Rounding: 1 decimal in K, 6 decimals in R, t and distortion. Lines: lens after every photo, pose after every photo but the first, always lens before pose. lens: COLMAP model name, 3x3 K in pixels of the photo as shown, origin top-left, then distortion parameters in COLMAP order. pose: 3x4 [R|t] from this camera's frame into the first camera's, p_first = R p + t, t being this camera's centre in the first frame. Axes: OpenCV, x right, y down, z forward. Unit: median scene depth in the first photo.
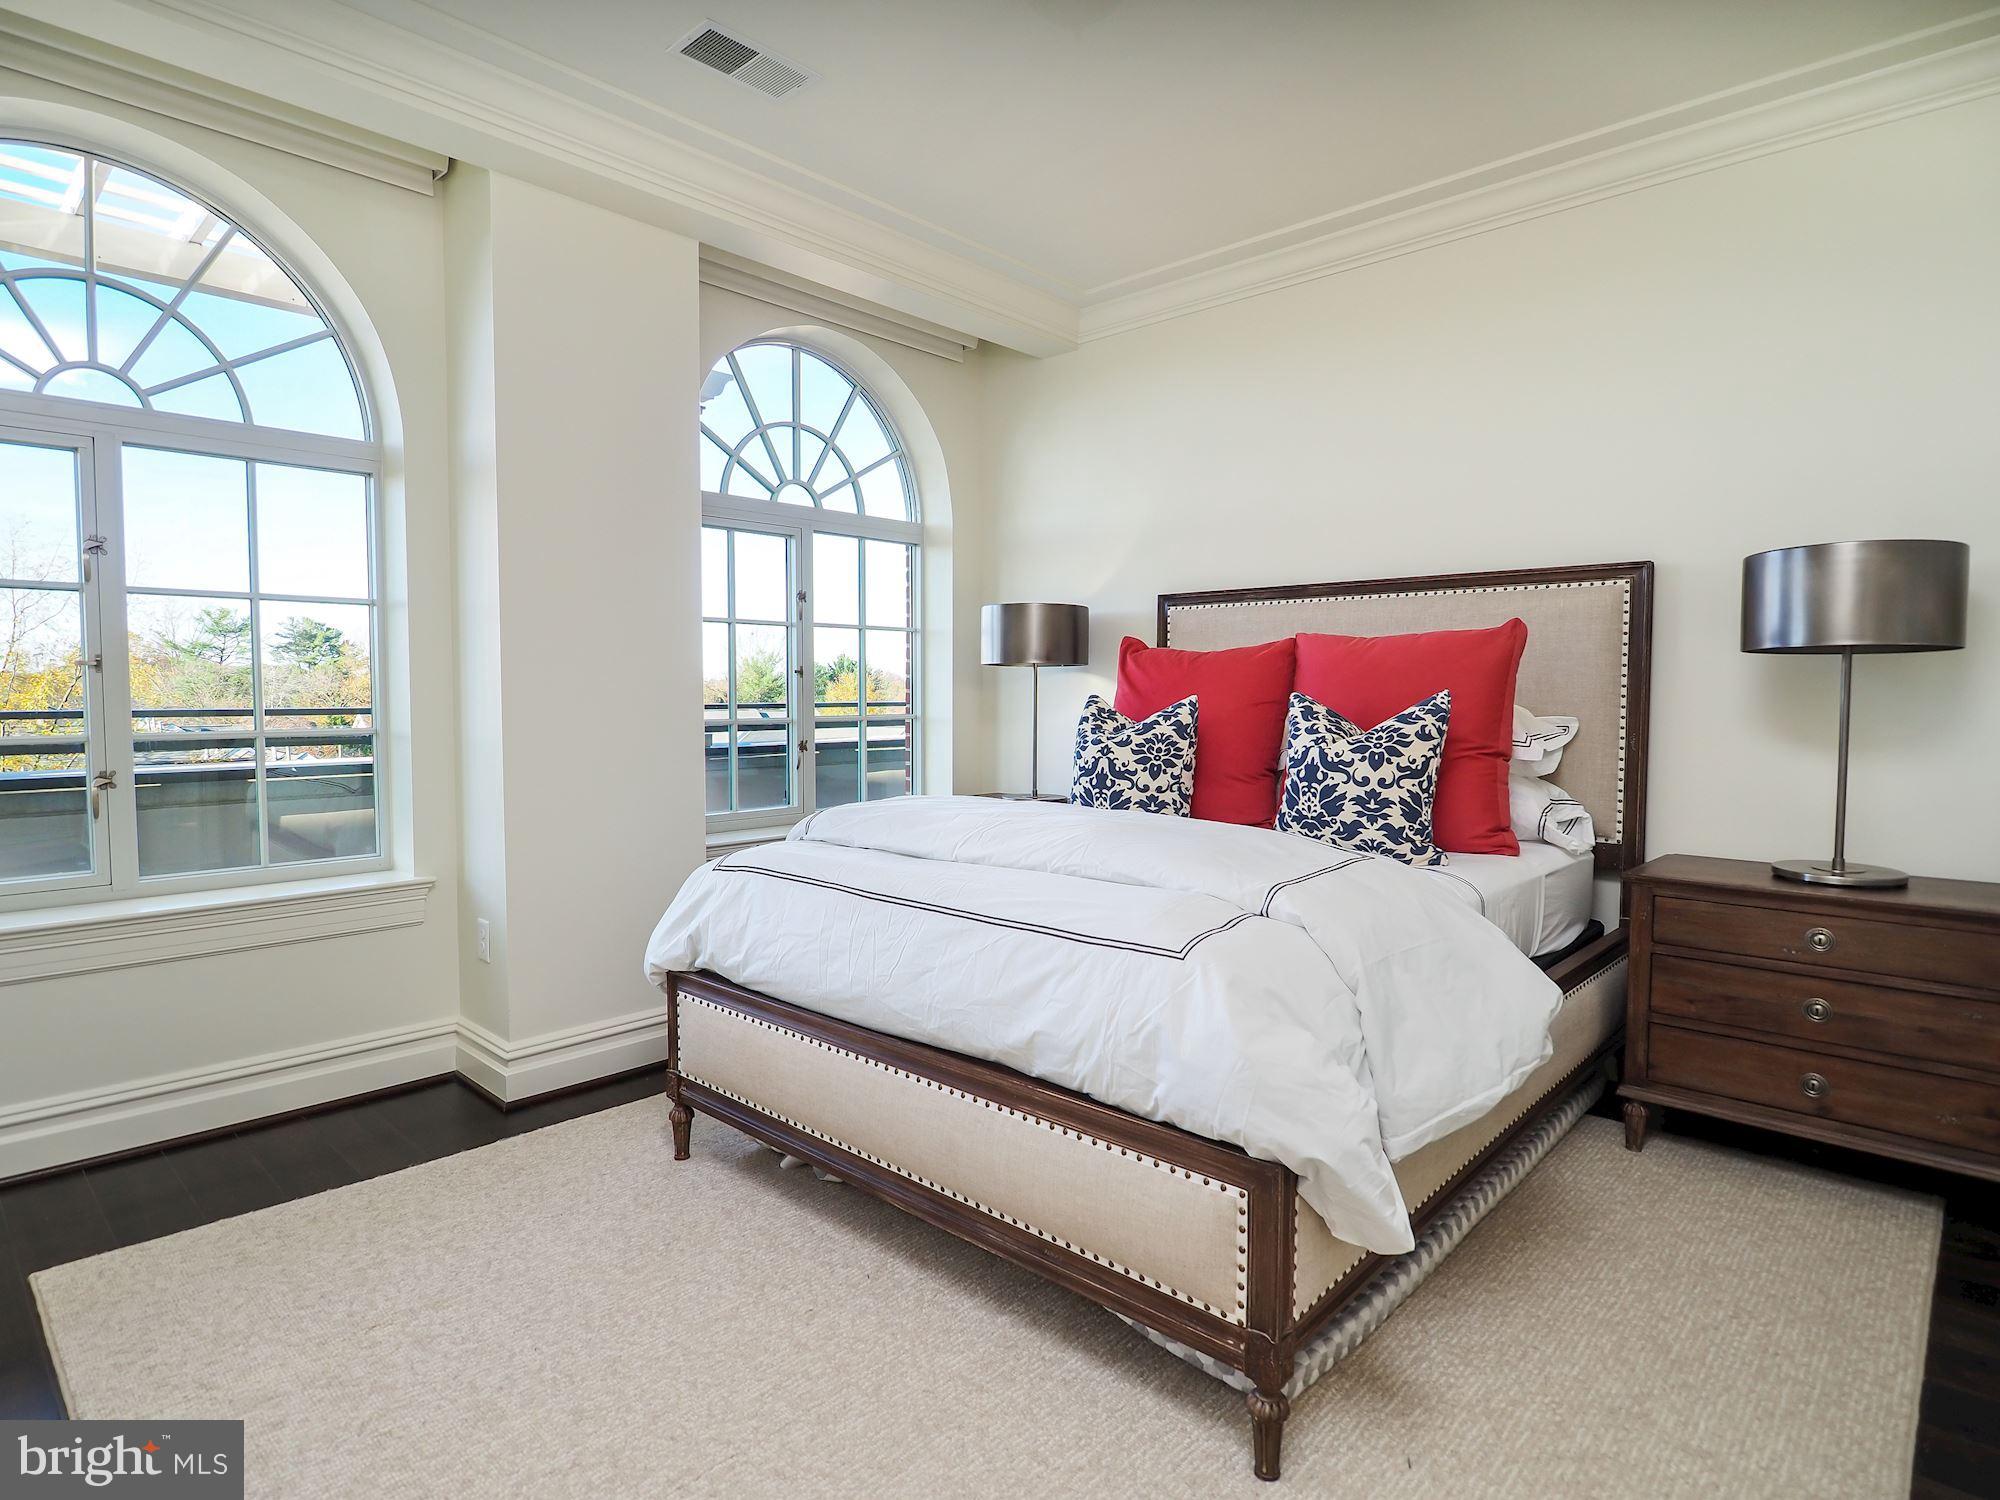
lens RADIAL K [[1078.5, 0, 1007.3], [0, 1078.5, 749.8], [0, 0, 1]] dist [-0.011889, -0.000252]
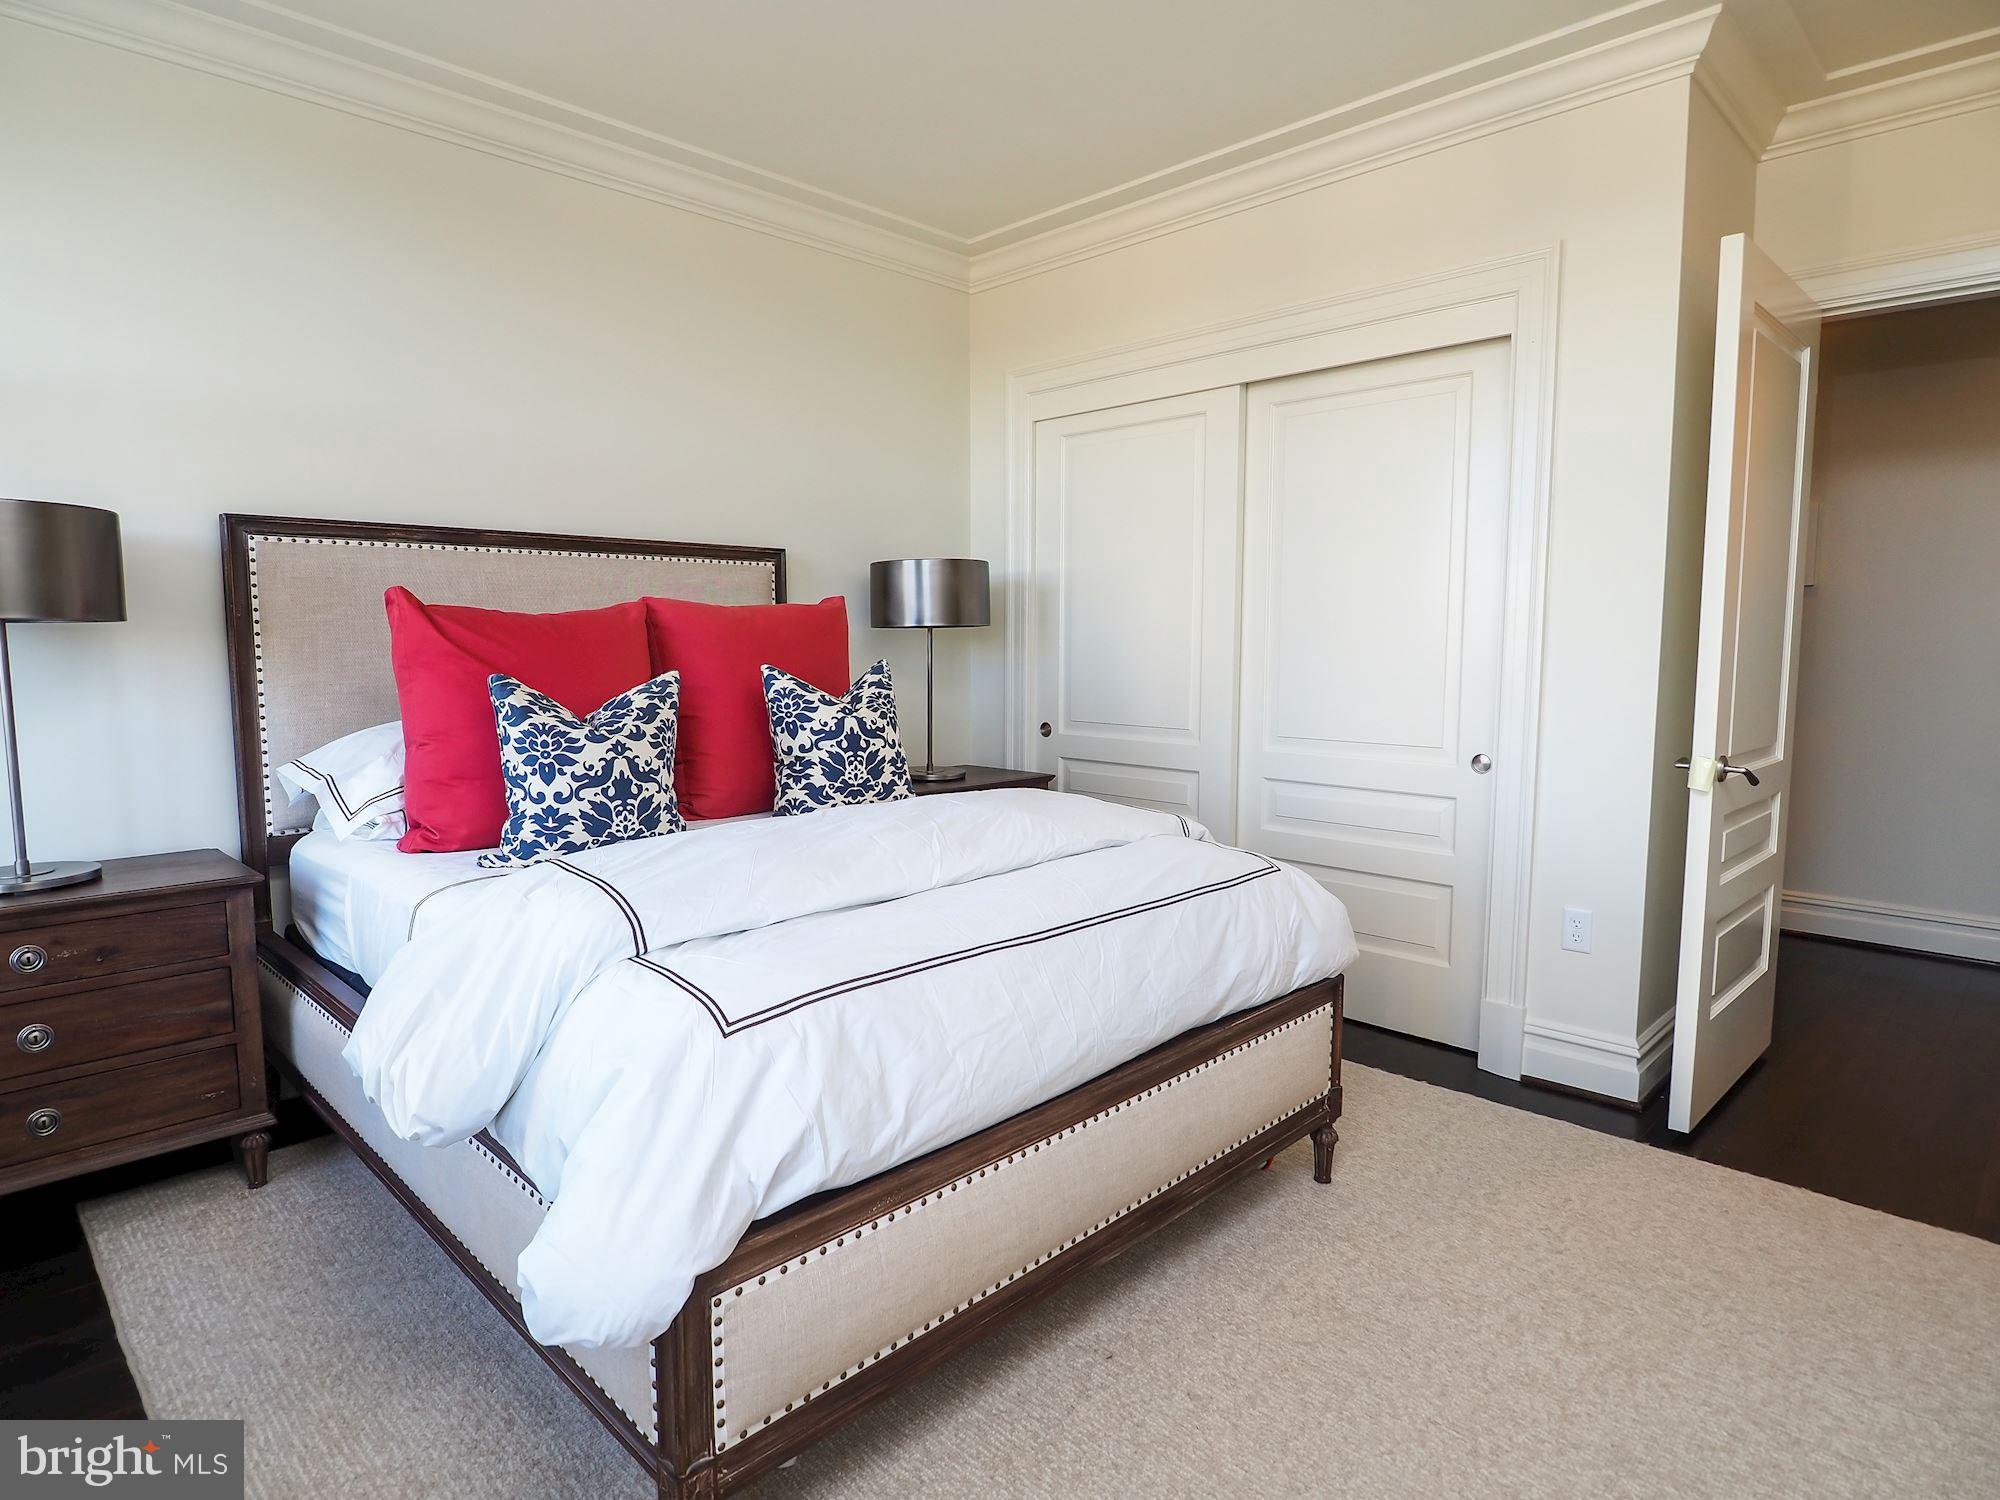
lens RADIAL K [[1078.5, 0, 1007.3], [0, 1078.5, 743.5], [0, 0, 1]] dist [-0.011889, -0.000252]
pose [[0.052892, -0.100781, 0.993502, -0.708184], [0.054830, 0.993687, 0.097881, -0.067686], [-0.997094, 0.049296, 0.058084, 0.757248]]
